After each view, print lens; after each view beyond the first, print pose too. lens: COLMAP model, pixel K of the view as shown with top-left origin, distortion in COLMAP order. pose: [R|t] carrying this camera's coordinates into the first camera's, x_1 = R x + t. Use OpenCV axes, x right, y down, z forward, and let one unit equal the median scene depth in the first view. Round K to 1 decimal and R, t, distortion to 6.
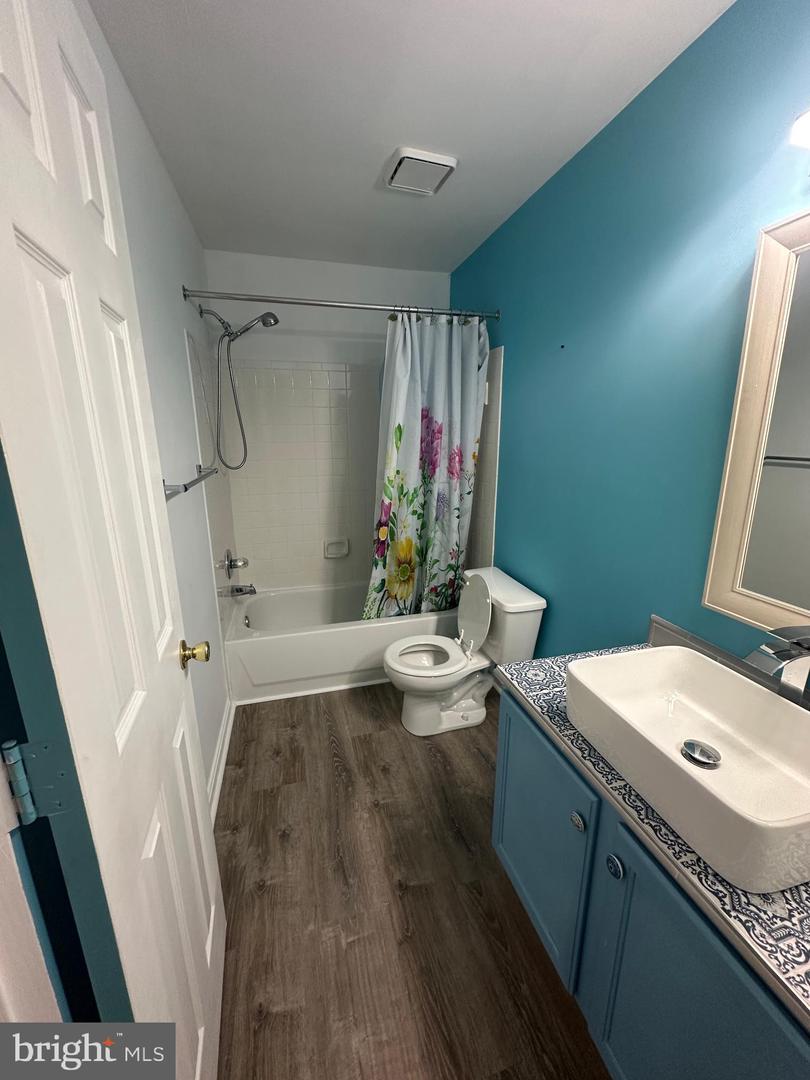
lens RADIAL K [[428.5, 0, 405.0], [0, 428.5, 541.2], [0, 0, 1]] dist [0.001598, 0.000179]
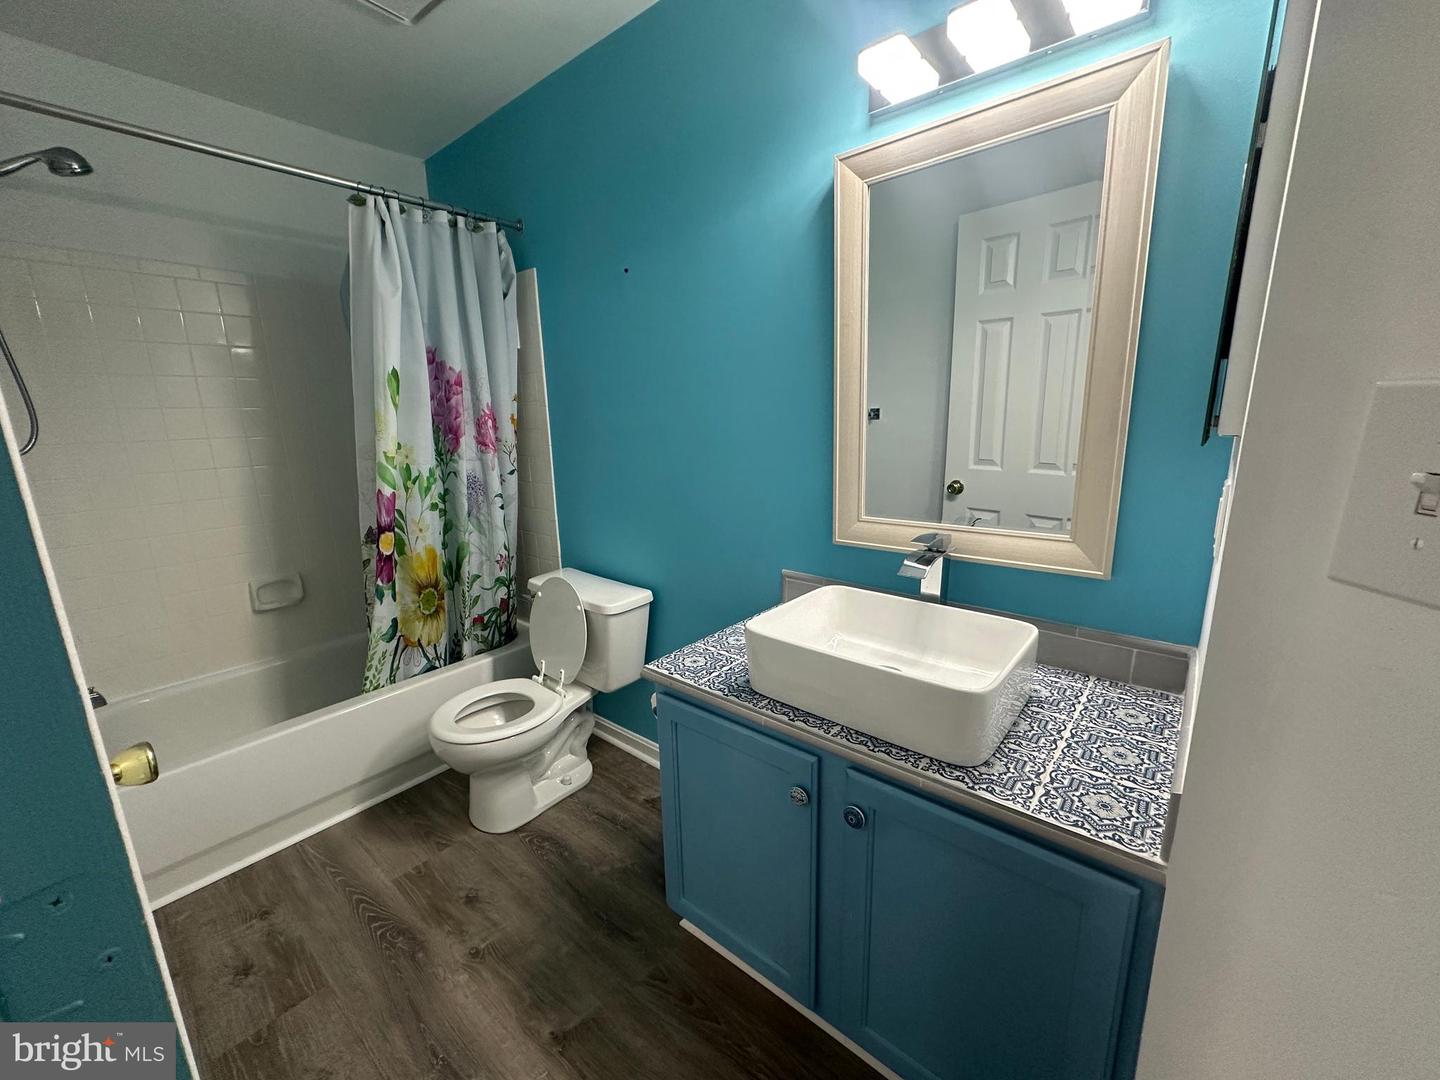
lens RADIAL K [[571.4, 0, 723.0], [0, 571.4, 537.4], [0, 0, 1]] dist [0.001598, 0.000179]
pose [[0.824314, -0.138524, 0.548924, -0.115165], [0.159830, 0.987103, 0.009085, 0.048094], [-0.543102, 0.080246, 0.835823, 0.039630]]
